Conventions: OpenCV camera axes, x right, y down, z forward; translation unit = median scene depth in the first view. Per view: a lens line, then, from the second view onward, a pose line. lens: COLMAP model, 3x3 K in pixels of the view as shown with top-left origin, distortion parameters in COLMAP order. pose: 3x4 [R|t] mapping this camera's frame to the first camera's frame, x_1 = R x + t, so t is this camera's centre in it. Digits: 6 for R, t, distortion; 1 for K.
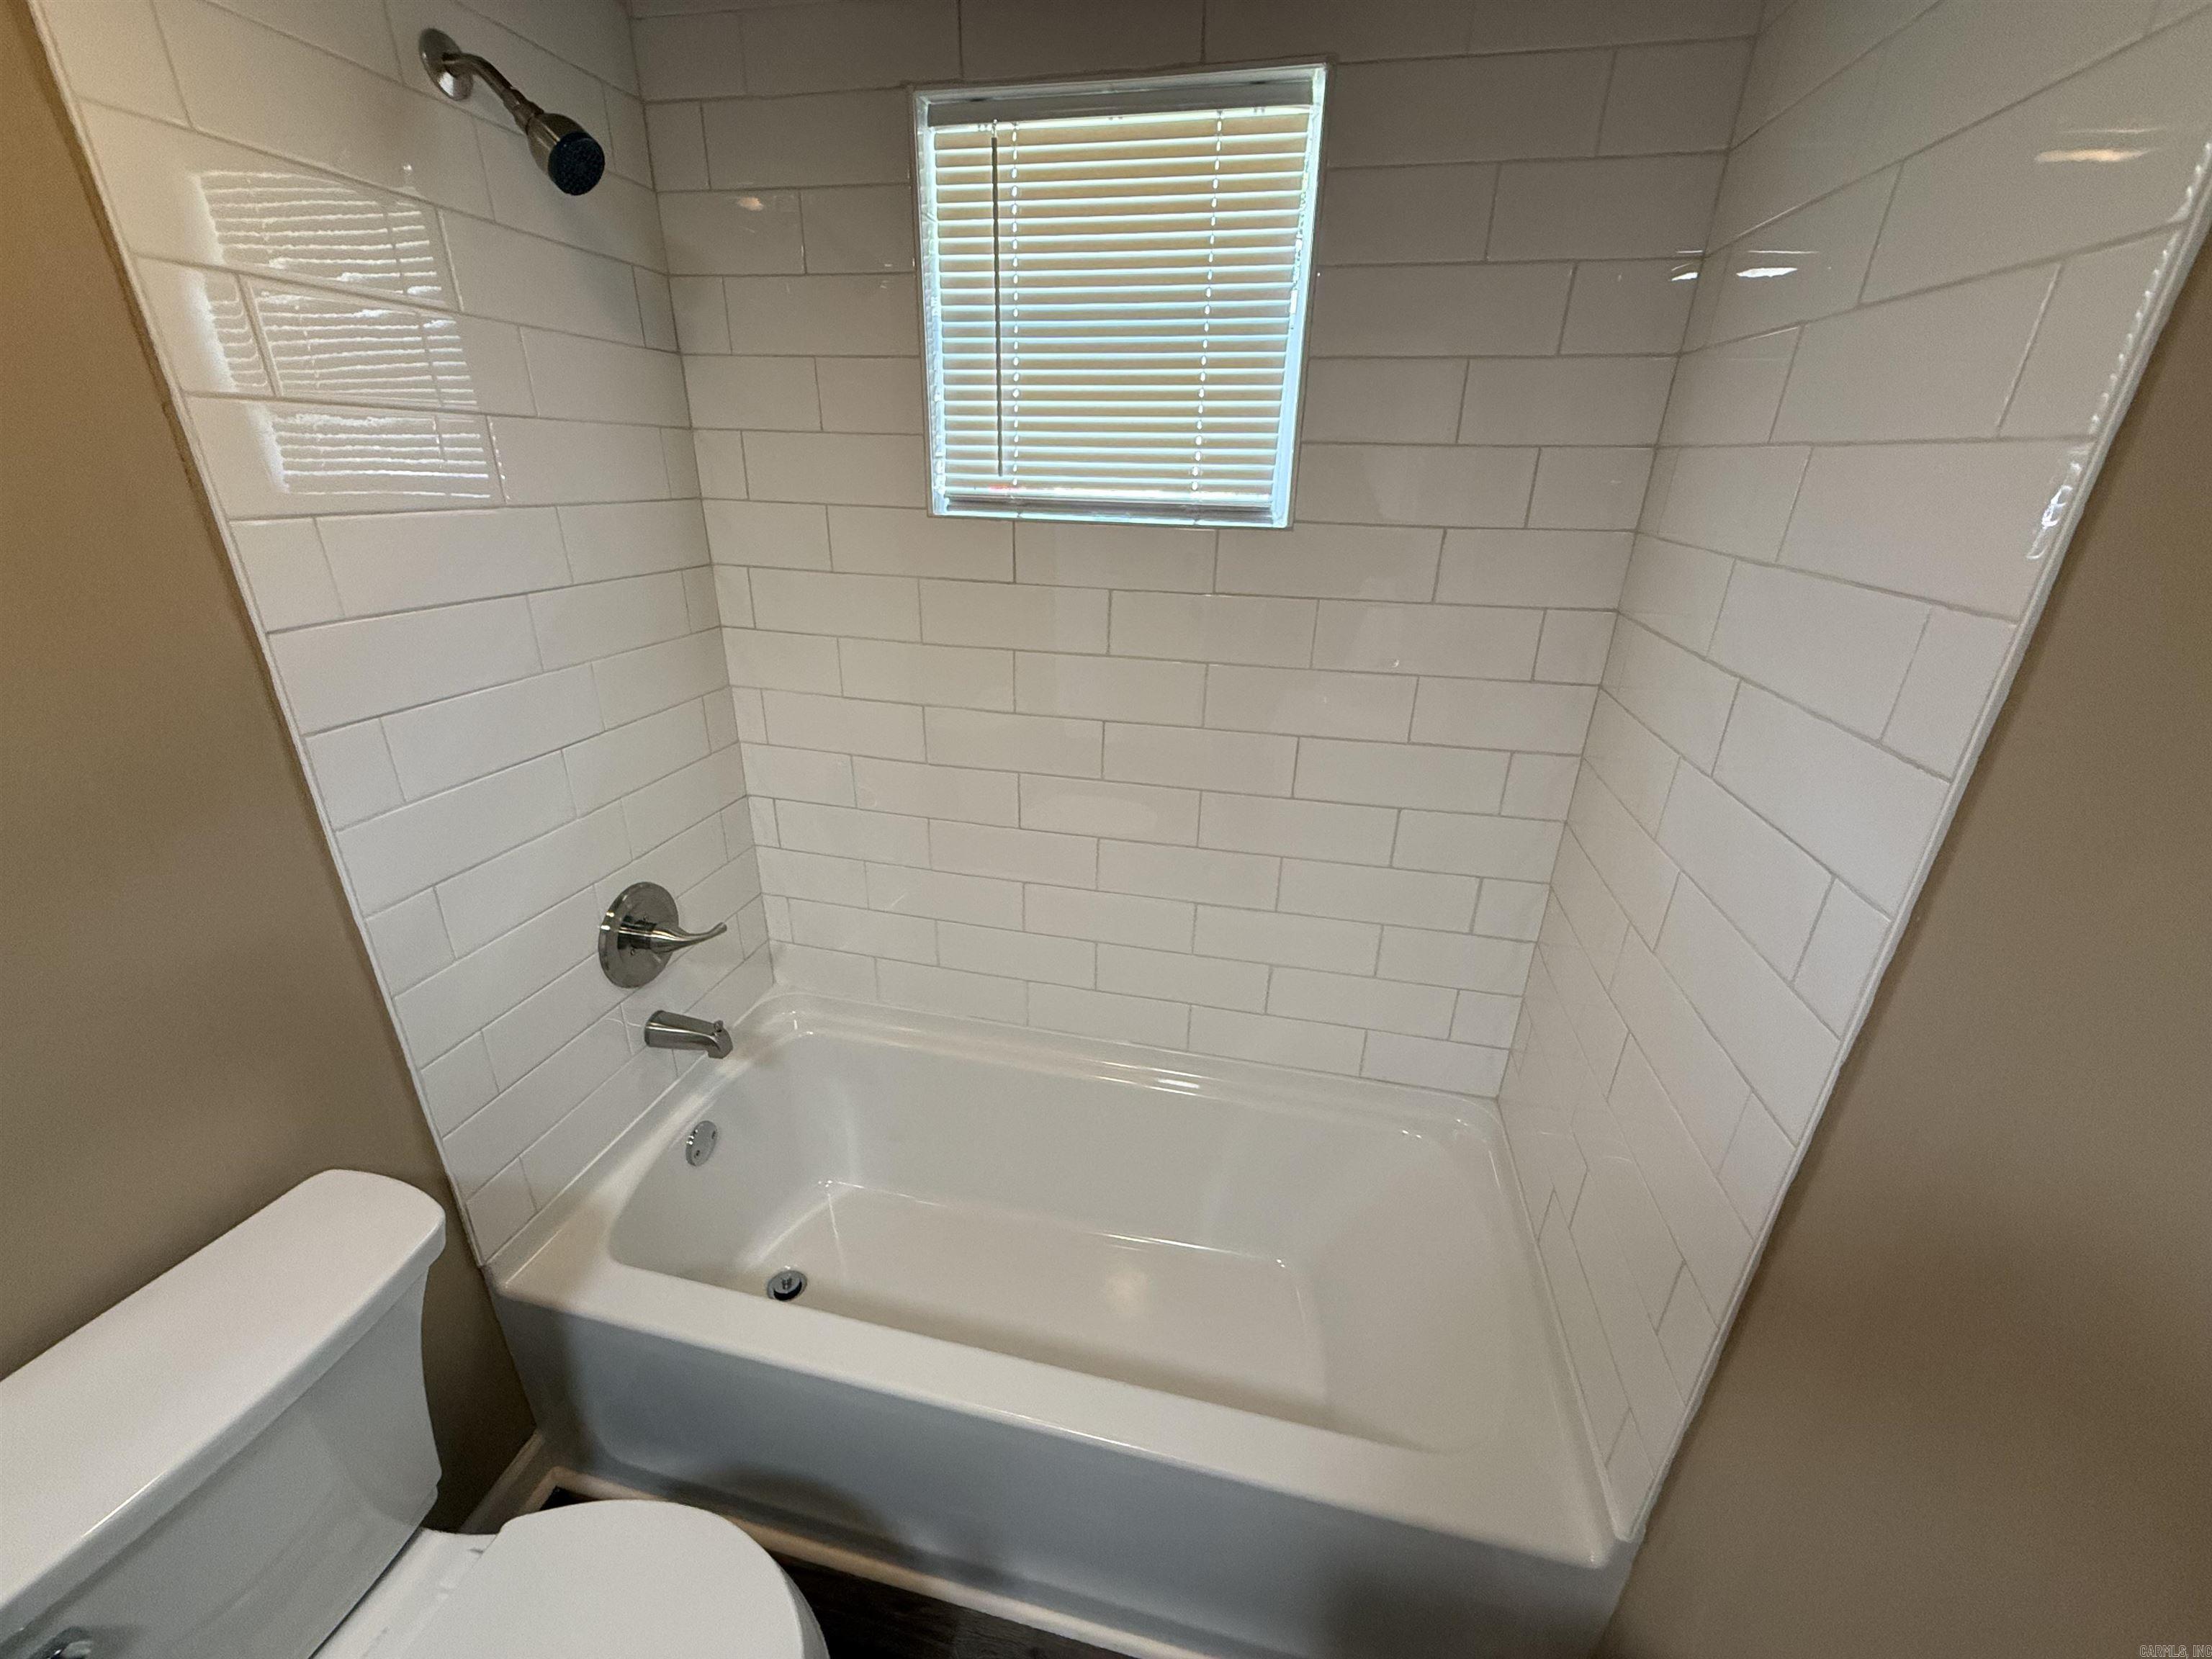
lens RADIAL K [[882.1, 0, 1104.4], [0, 882.1, 828.7], [0, 0, 1]] dist [0.000217, 0.000132]
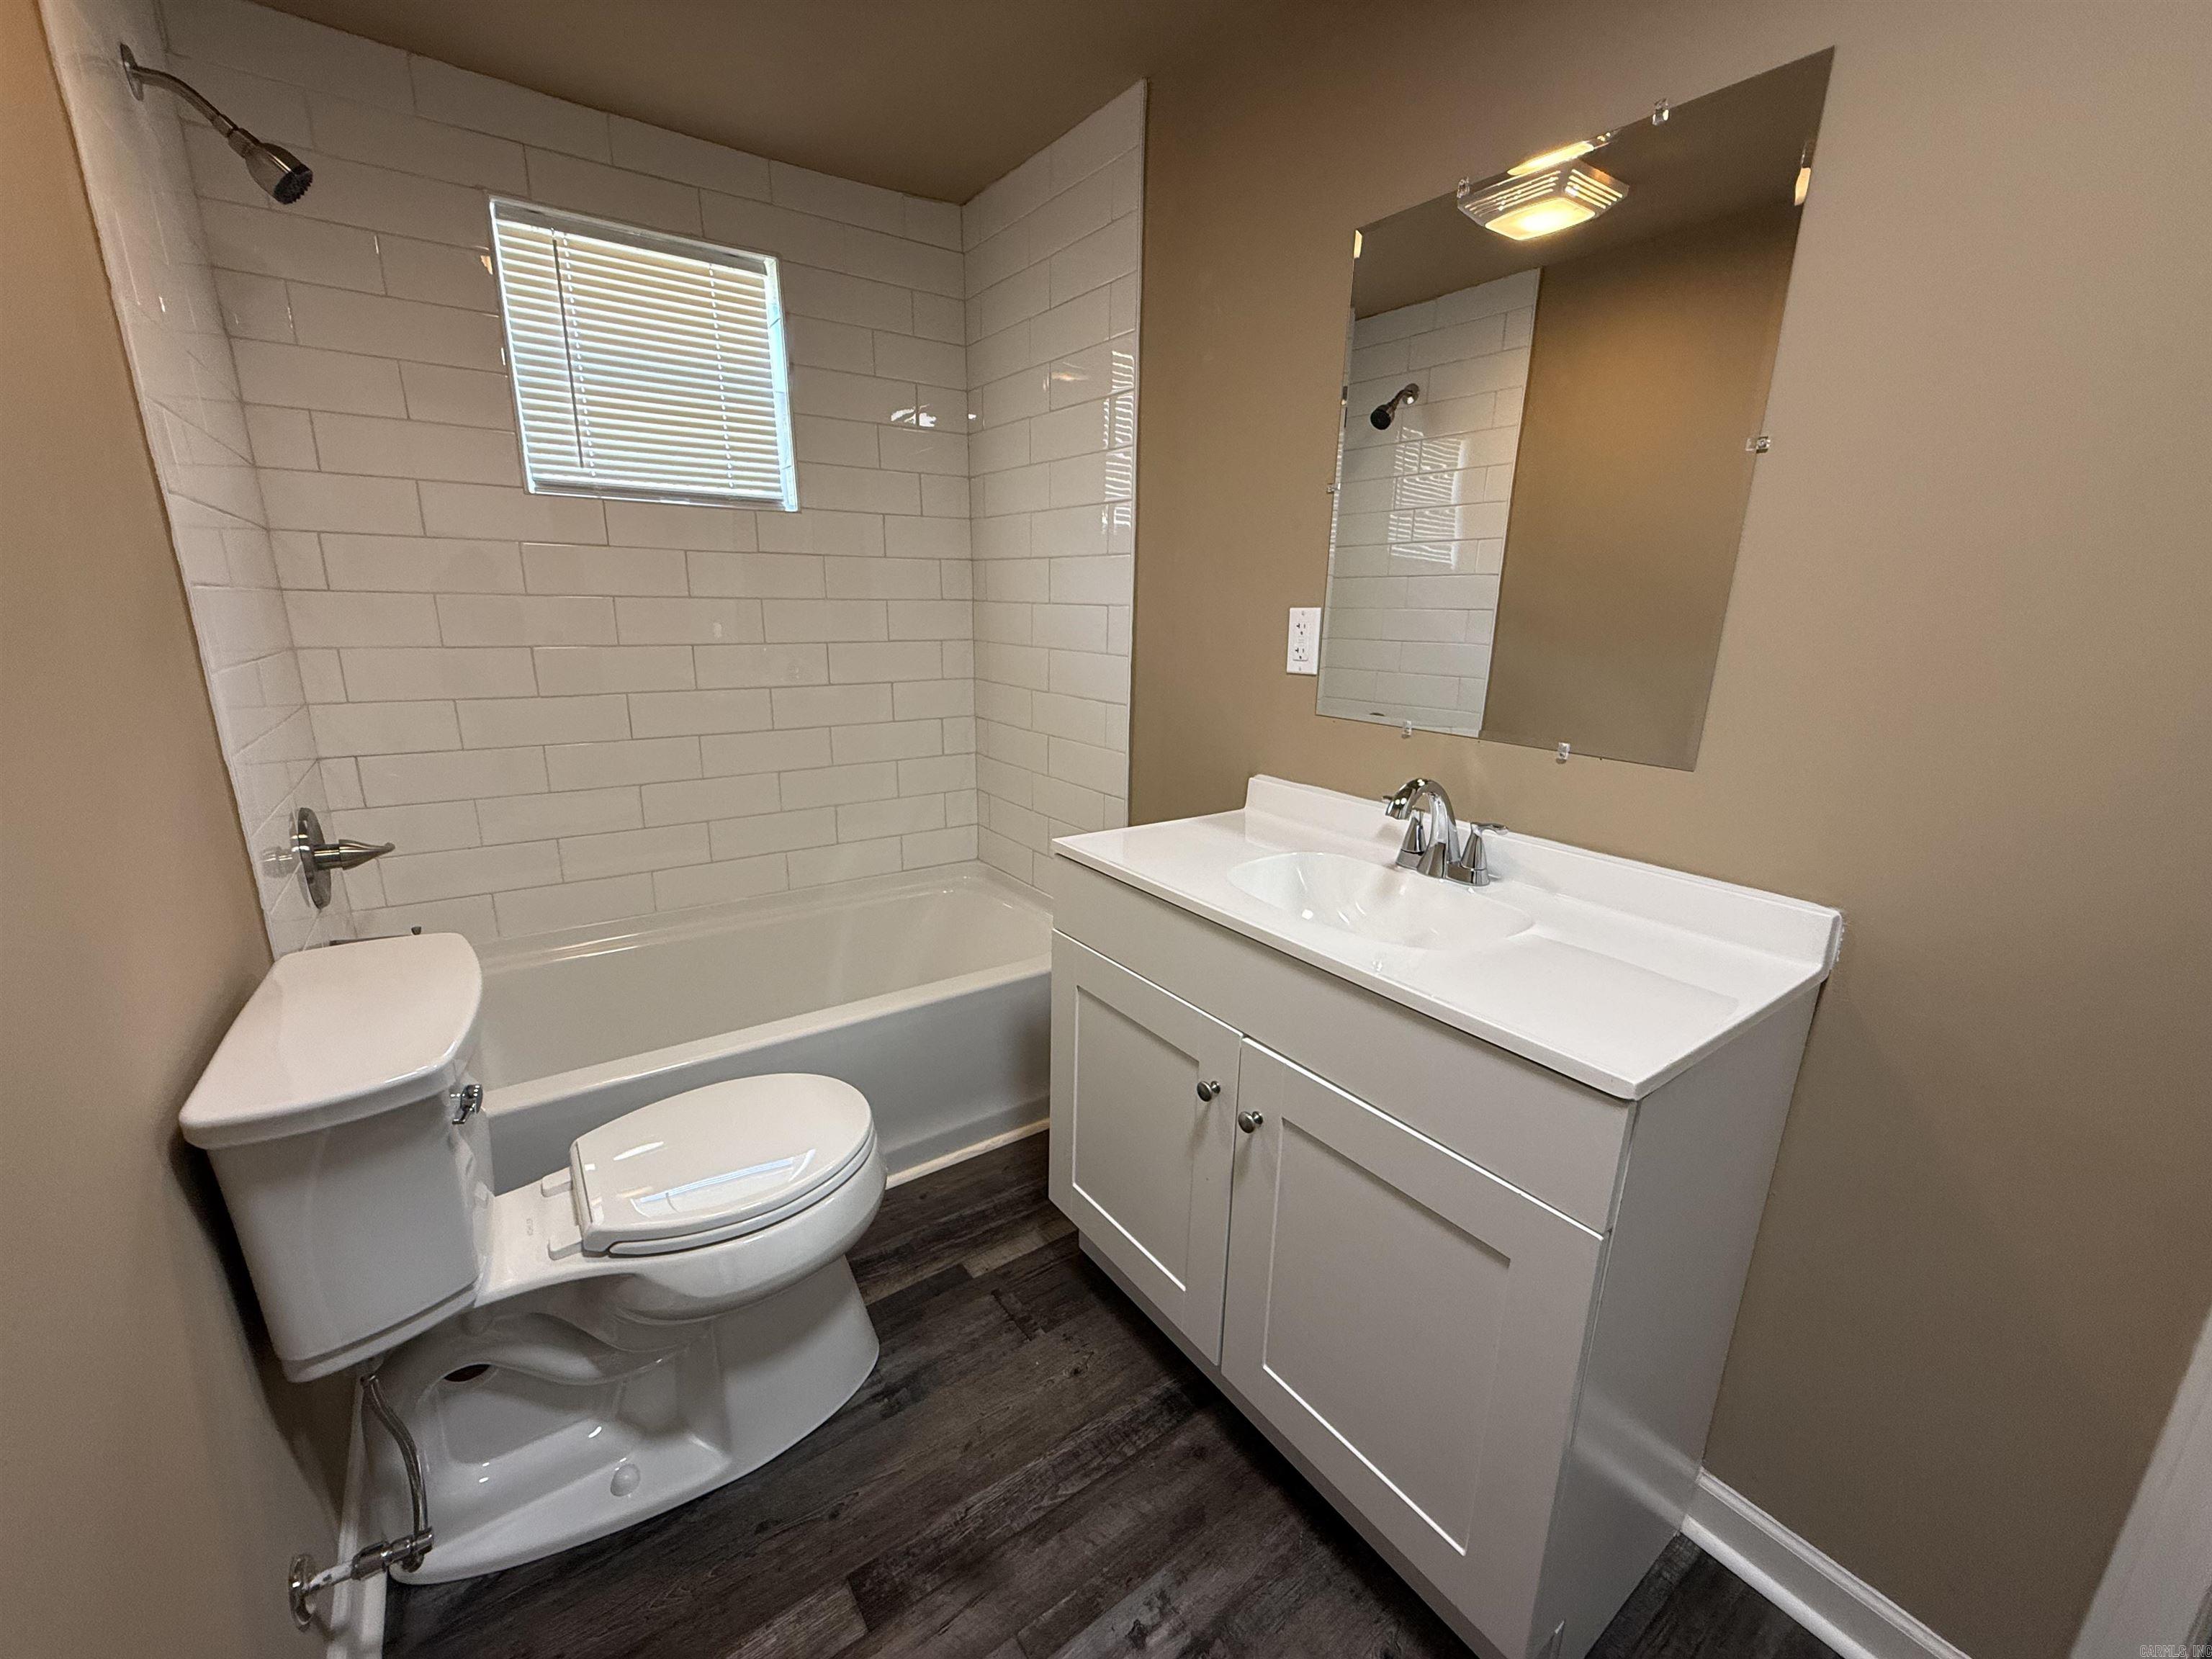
lens RADIAL K [[882.1, 0, 1106.7], [0, 882.1, 828.3], [0, 0, 1]] dist [0.000217, 0.000132]
pose [[0.670478, -0.197069, 0.715278, -0.665834], [0.283695, 0.958913, -0.001733, 0.372556], [-0.685548, 0.204083, 0.698838, -0.405713]]
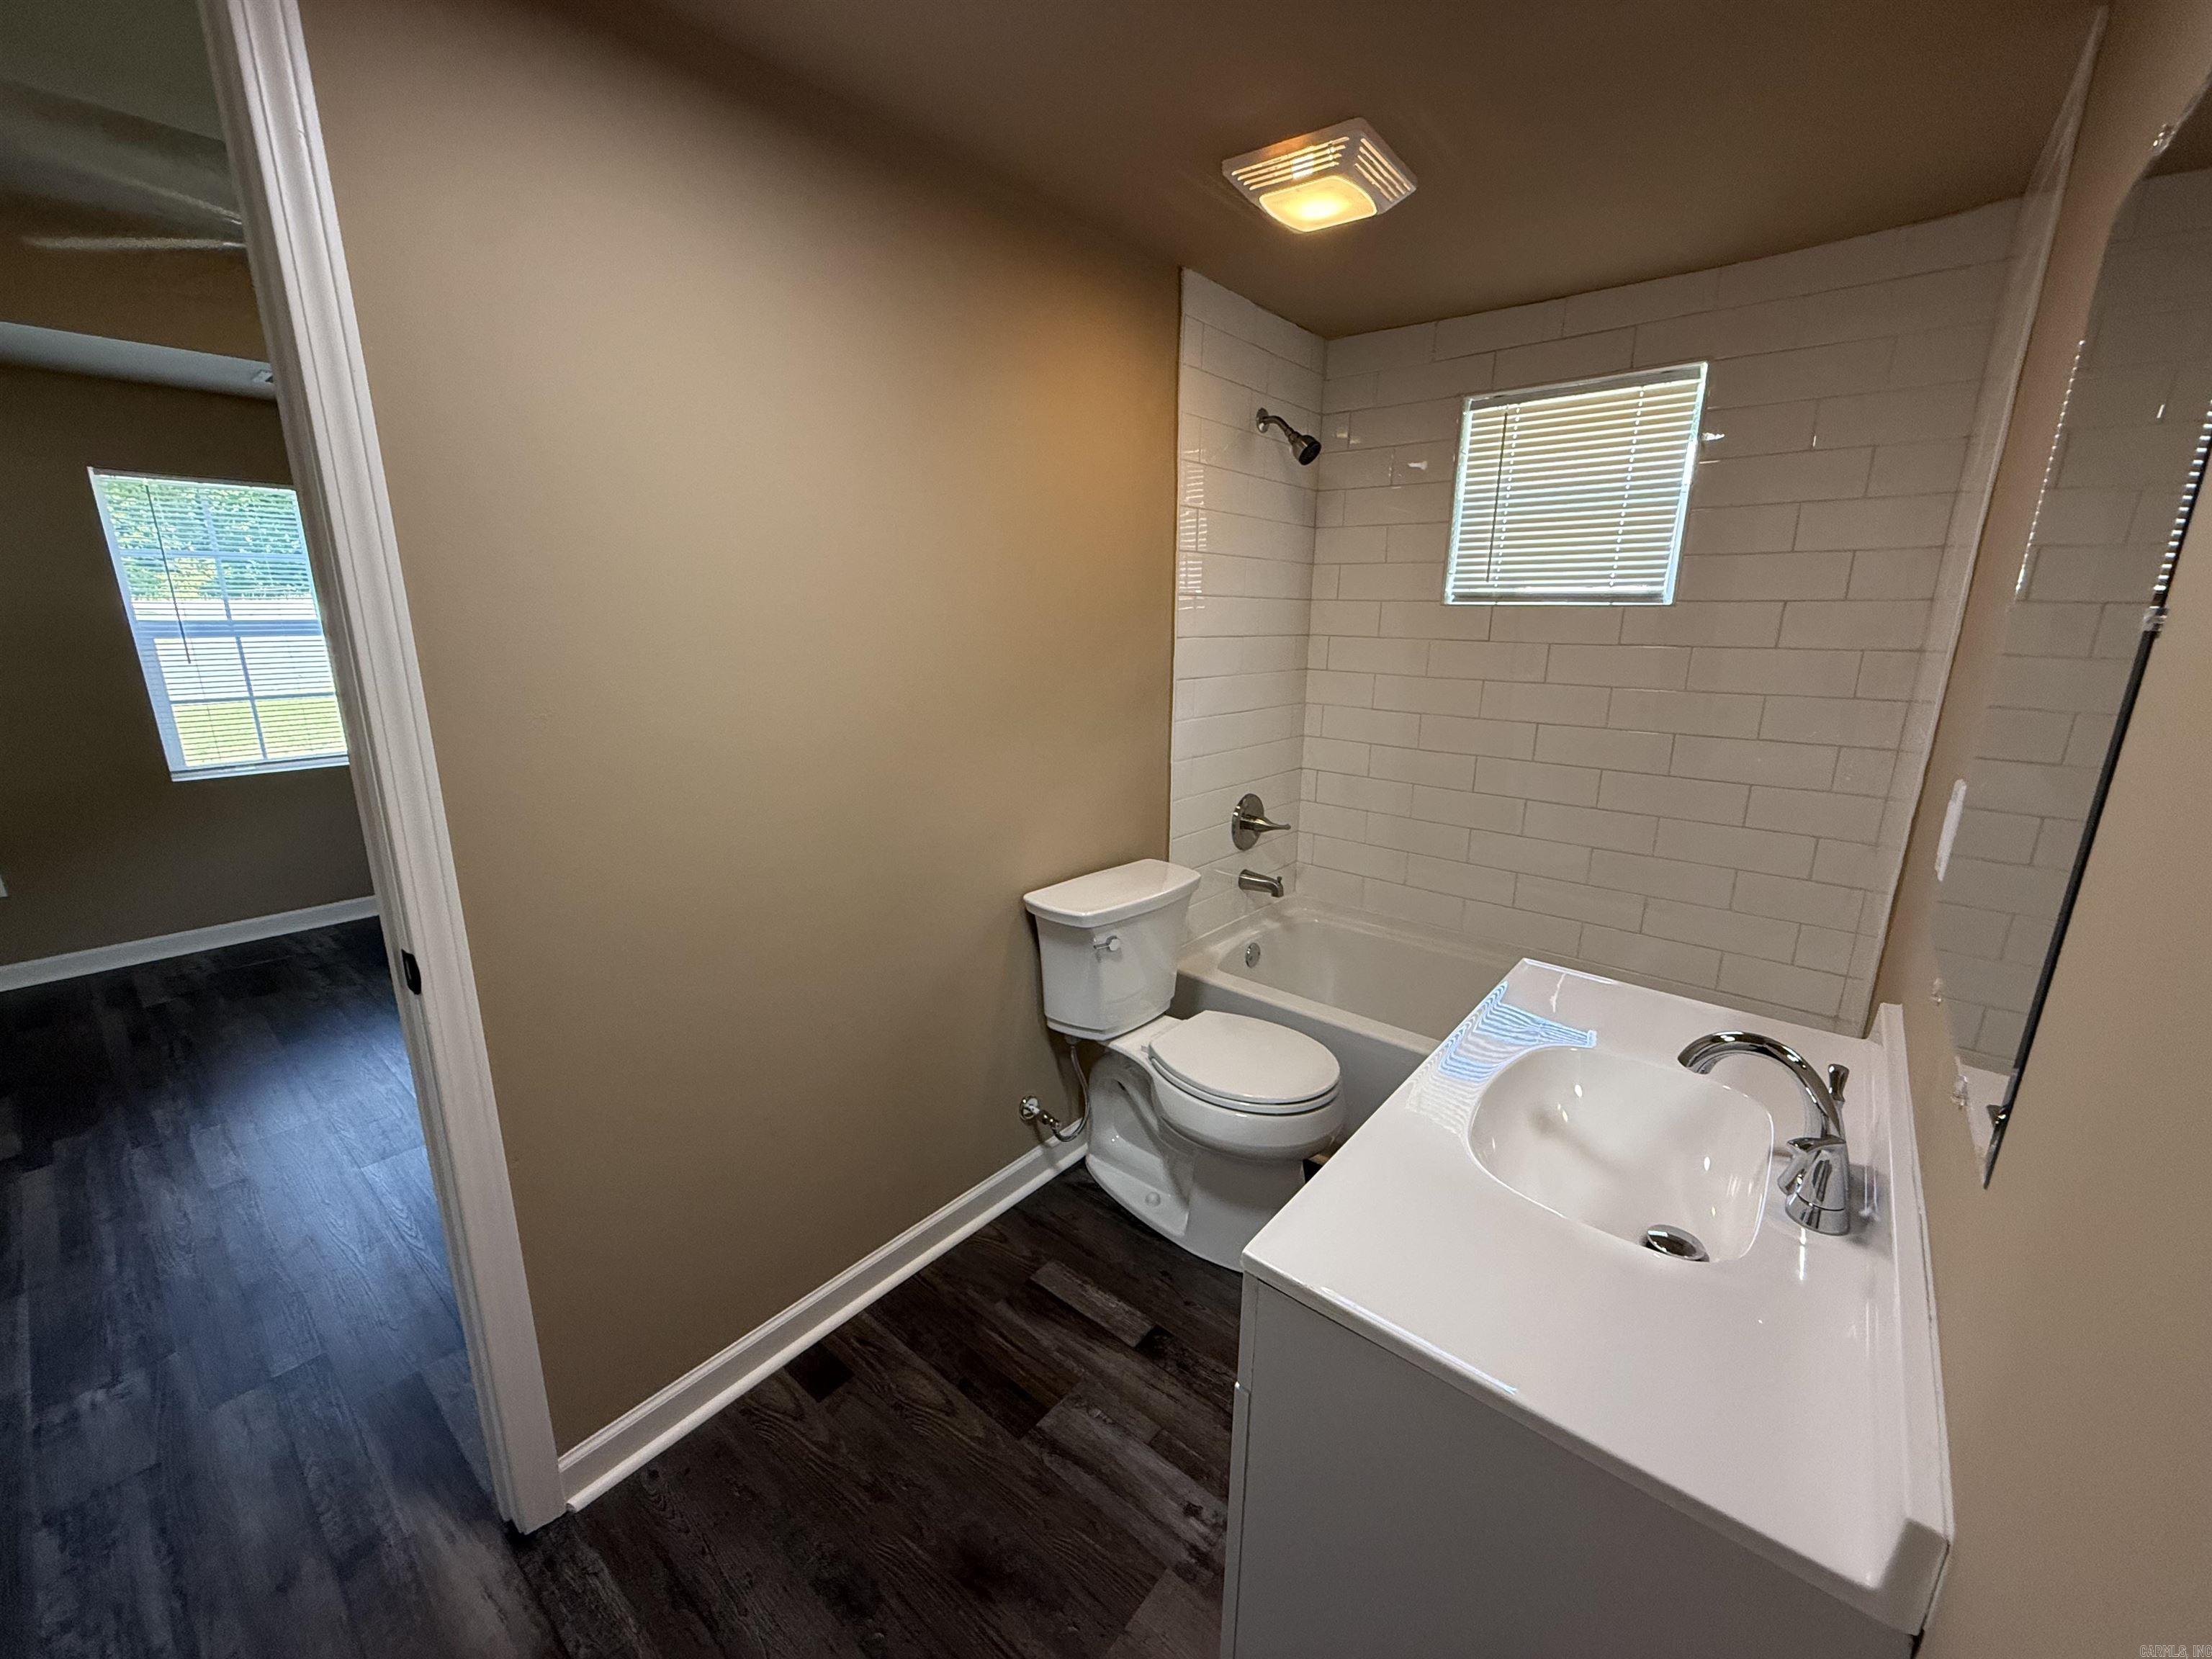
lens RADIAL K [[882.1, 0, 1099.2], [0, 882.1, 830.7], [0, 0, 1]] dist [0.000217, 0.000132]
pose [[0.884672, 0.097045, -0.456002, 0.048407], [-0.165311, 0.979840, -0.112187, 0.418610], [0.435922, 0.174631, 0.882879, -0.818746]]
